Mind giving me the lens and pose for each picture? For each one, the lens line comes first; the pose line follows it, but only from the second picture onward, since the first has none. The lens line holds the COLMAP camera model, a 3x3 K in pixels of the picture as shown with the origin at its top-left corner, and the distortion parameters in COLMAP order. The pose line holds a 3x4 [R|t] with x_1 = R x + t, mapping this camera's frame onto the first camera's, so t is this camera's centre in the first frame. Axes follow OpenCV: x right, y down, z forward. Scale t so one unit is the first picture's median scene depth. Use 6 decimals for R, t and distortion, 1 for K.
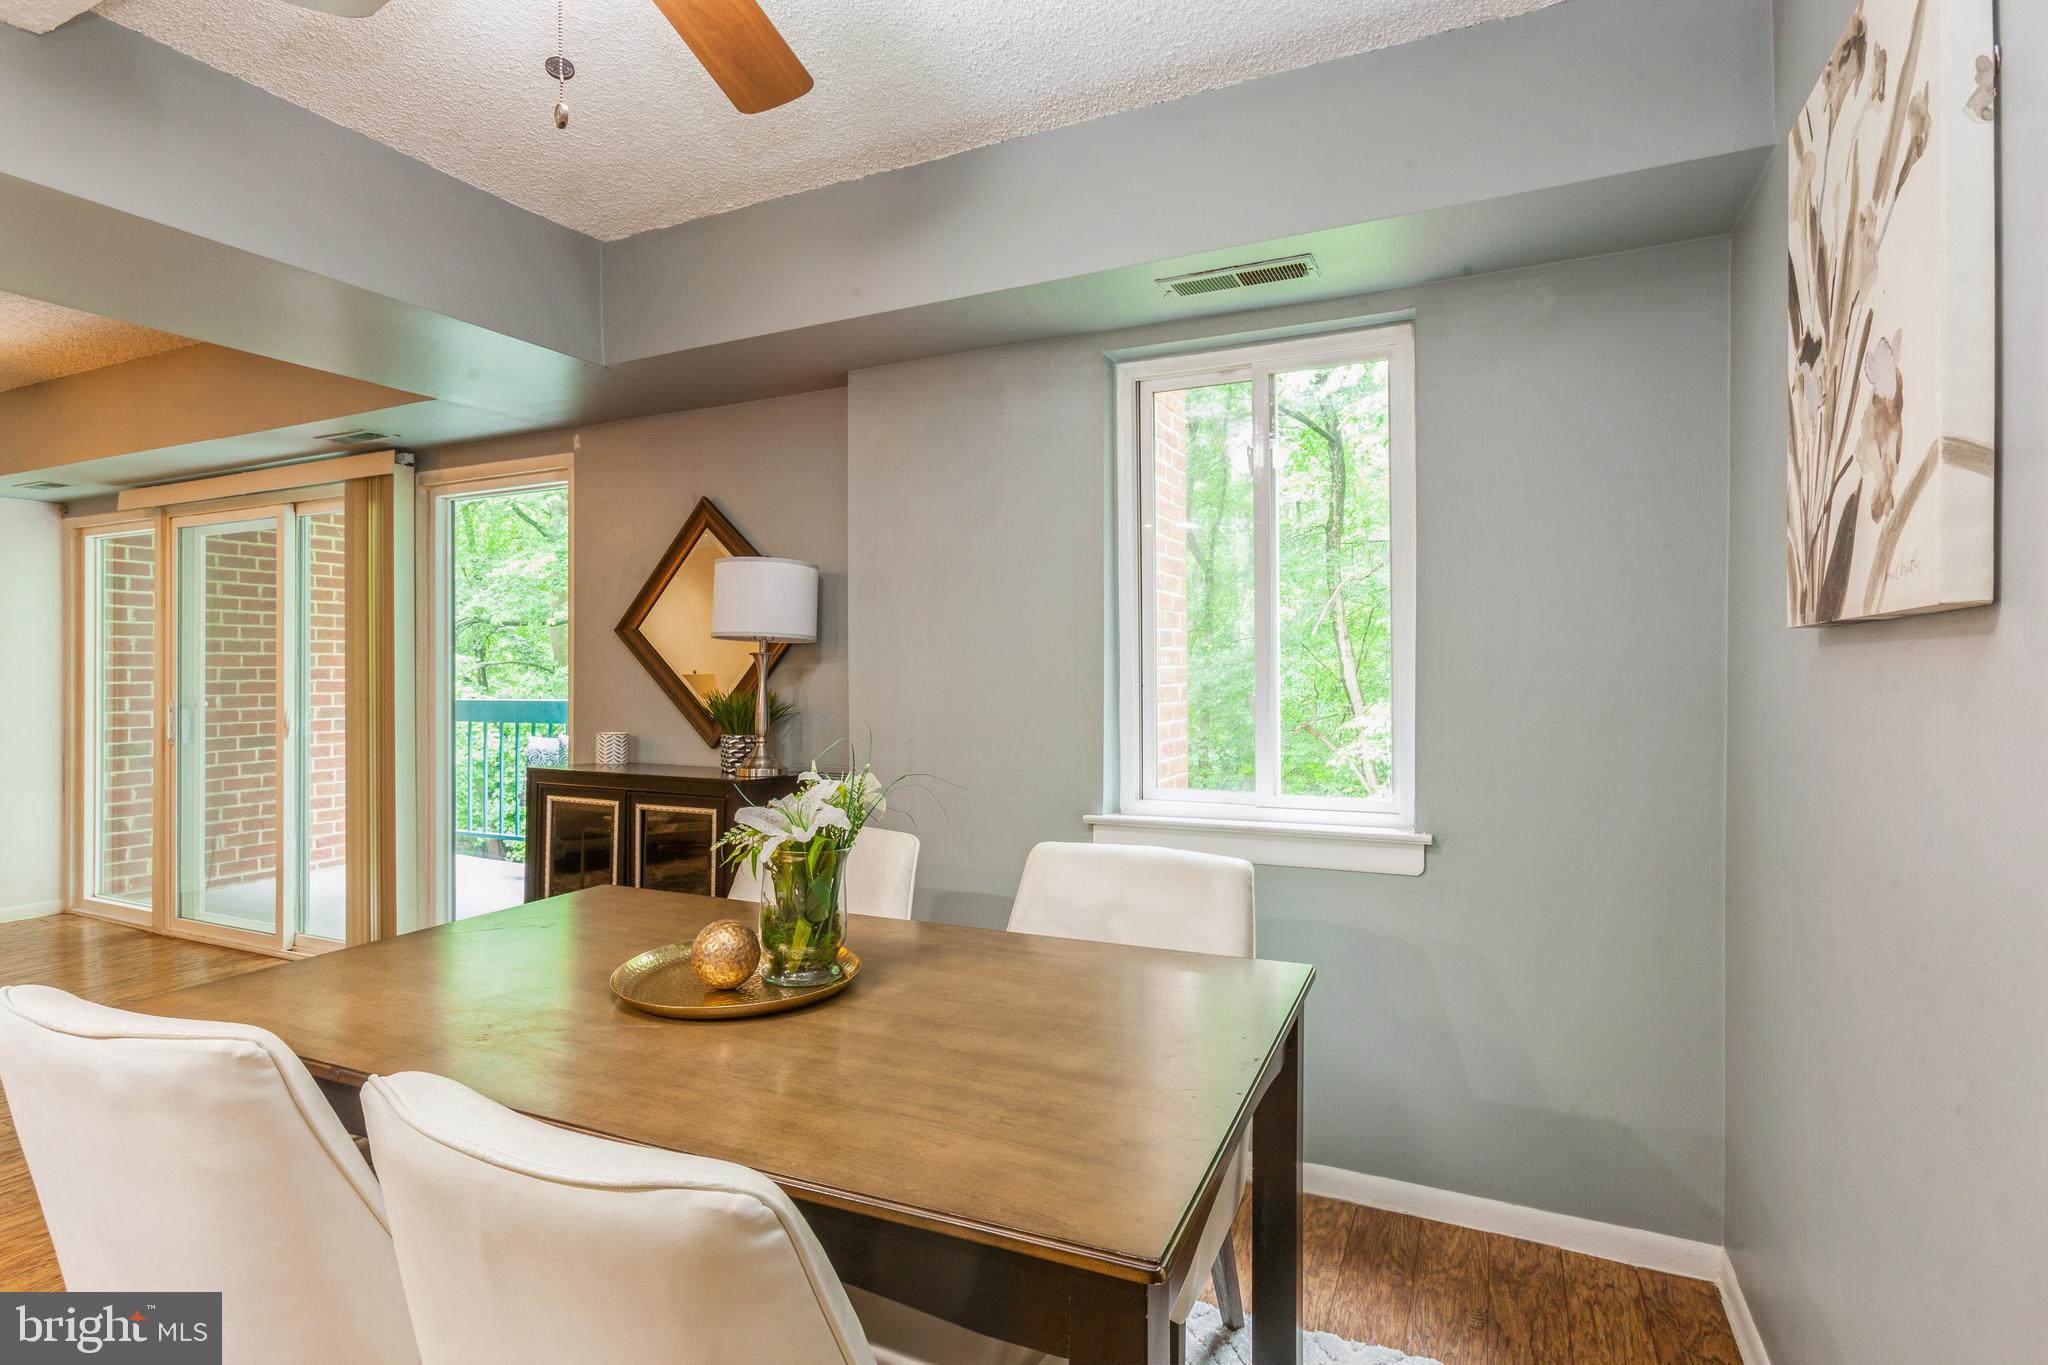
lens RADIAL K [[1009.5, 0, 1013.1], [0, 1009.5, 668.1], [0, 0, 1]] dist [-0.003436, 0.000402]
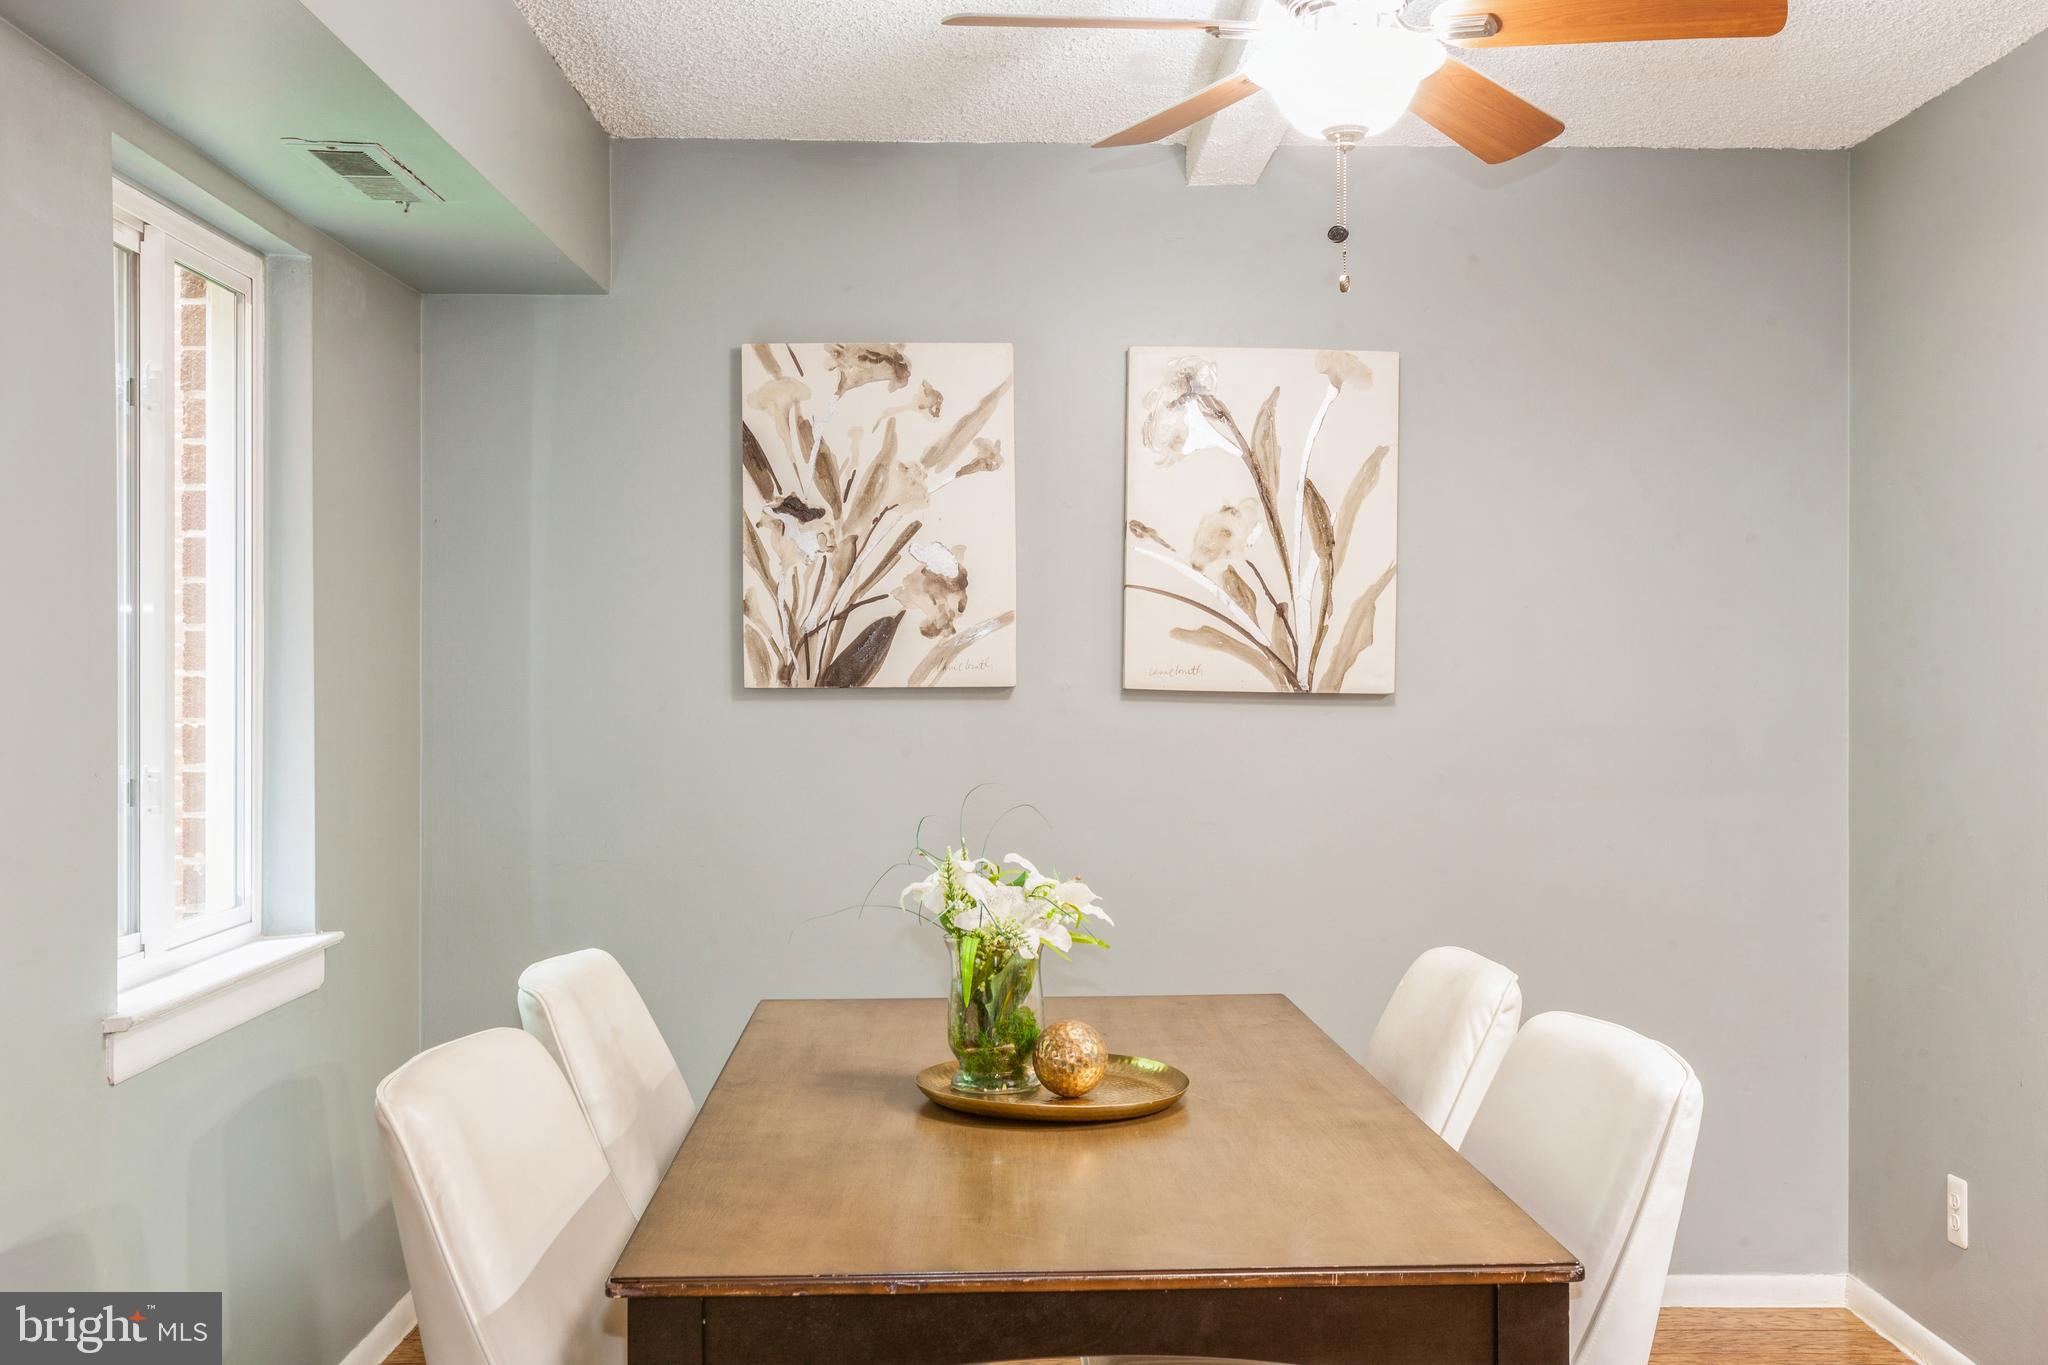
lens RADIAL K [[1890.0, 0, 1018.7], [0, 1890.0, 690.1], [0, 0, 1]] dist [0.015070, 0.000000]
pose [[-0.437934, -0.002231, 0.899004, -0.788259], [0.002998, 0.999988, 0.003941, -0.019931], [-0.899002, 0.004421, -0.437922, 0.792040]]
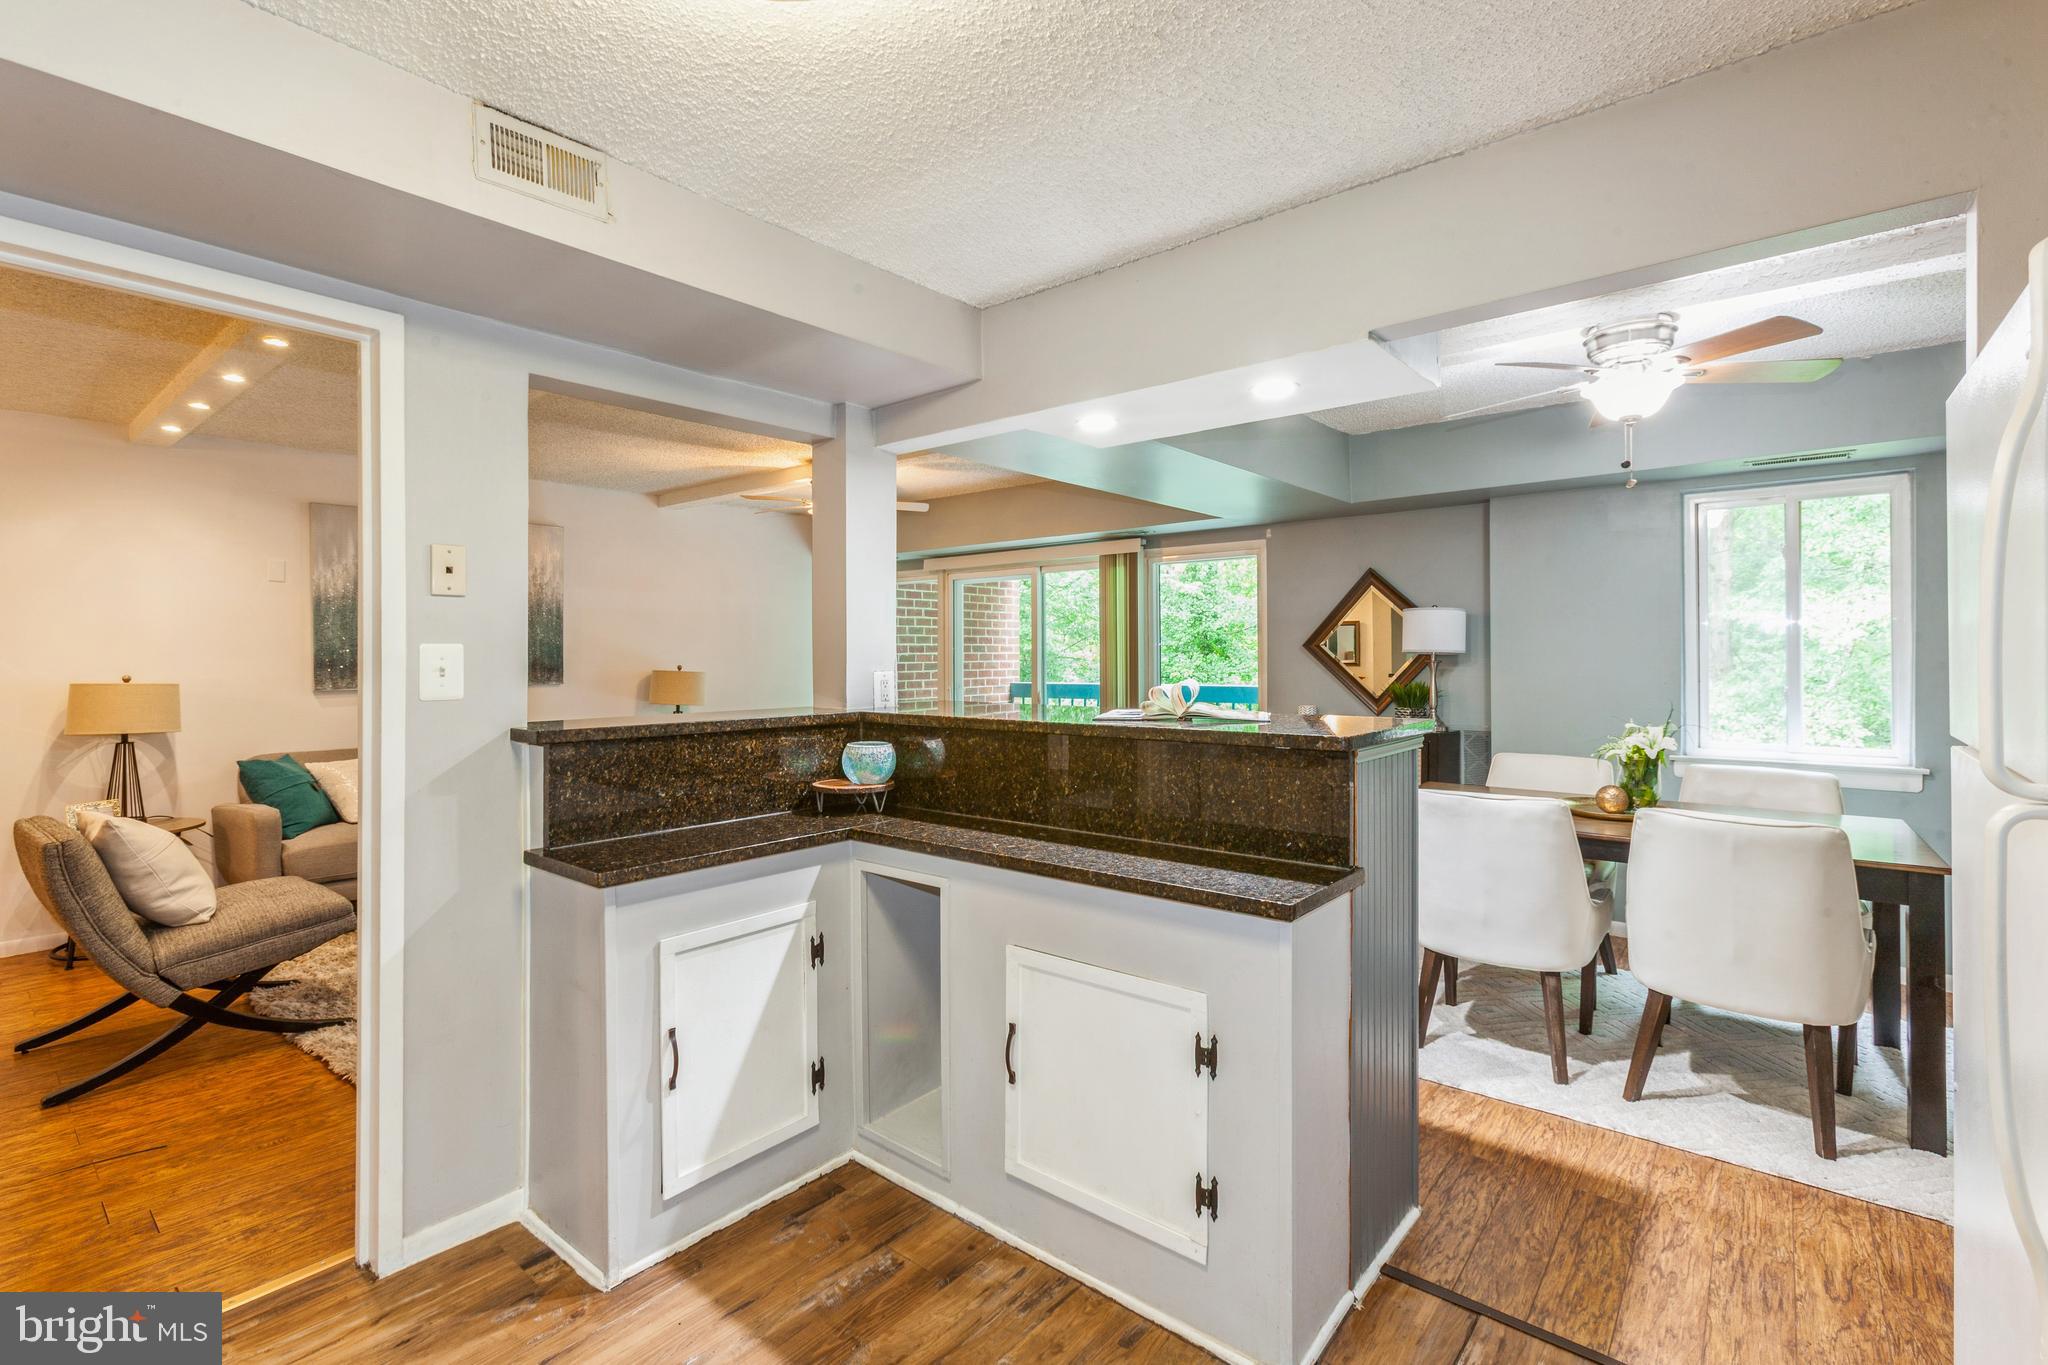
lens RADIAL K [[921.2, 0, 1038.1], [0, 921.2, 653.8], [0, 0, 1]] dist [-0.008684, 0.007524]
pose [[0.968795, -0.000495, -0.247864, -0.463640], [0.000487, 1.000000, -0.000095, -0.024345], [0.247864, -0.000029, 0.968795, -0.639089]]
